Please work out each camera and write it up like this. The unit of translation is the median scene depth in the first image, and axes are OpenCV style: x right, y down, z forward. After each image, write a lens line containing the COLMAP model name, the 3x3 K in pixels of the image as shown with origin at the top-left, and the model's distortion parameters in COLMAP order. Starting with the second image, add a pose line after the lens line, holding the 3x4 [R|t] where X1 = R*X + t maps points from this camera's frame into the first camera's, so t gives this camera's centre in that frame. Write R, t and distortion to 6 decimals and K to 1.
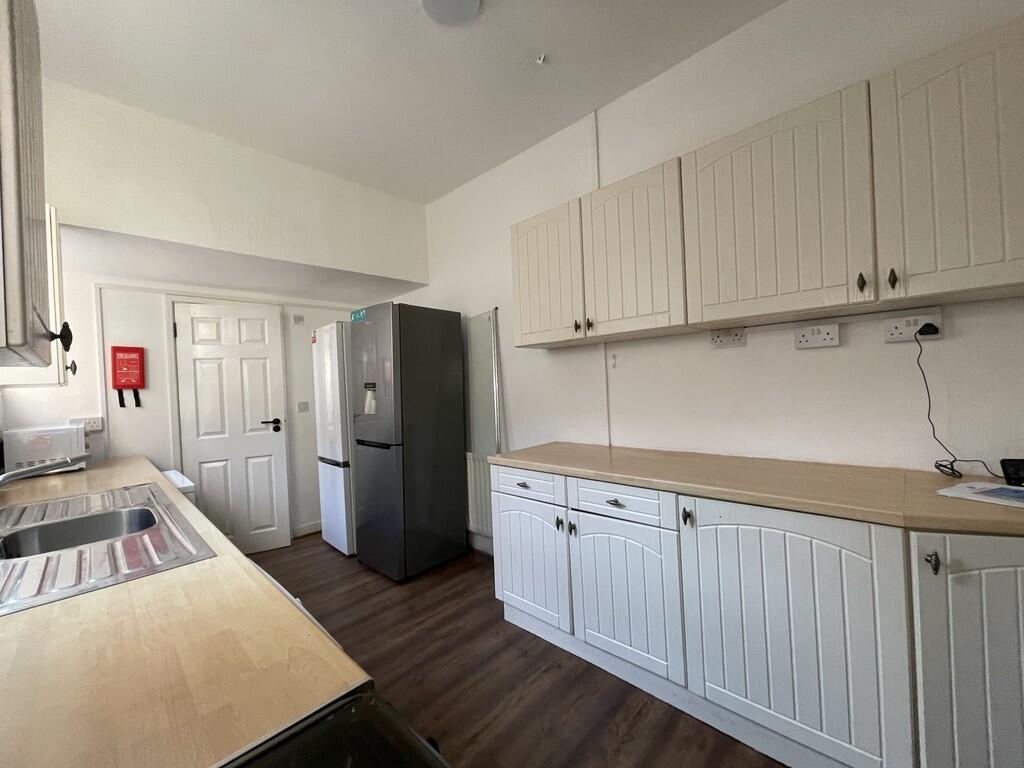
lens RADIAL K [[409.9, 0, 509.5], [0, 409.9, 383.9], [0, 0, 1]] dist [-0.003299, 0.000066]
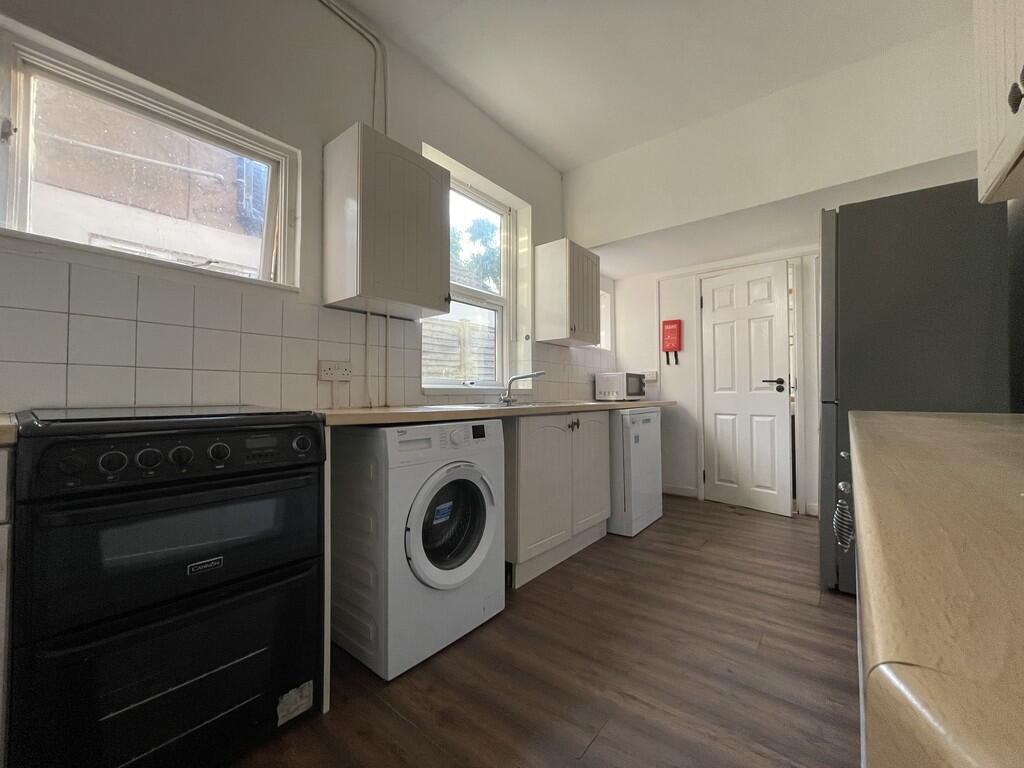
lens RADIAL K [[409.9, 0, 509.9], [0, 409.9, 385.6], [0, 0, 1]] dist [-0.003299, 0.000066]
pose [[0.088136, 0.022465, -0.995855, 0.374183], [-0.001556, 0.999748, 0.022415, 0.095245], [0.996107, -0.000426, 0.088148, 0.340352]]
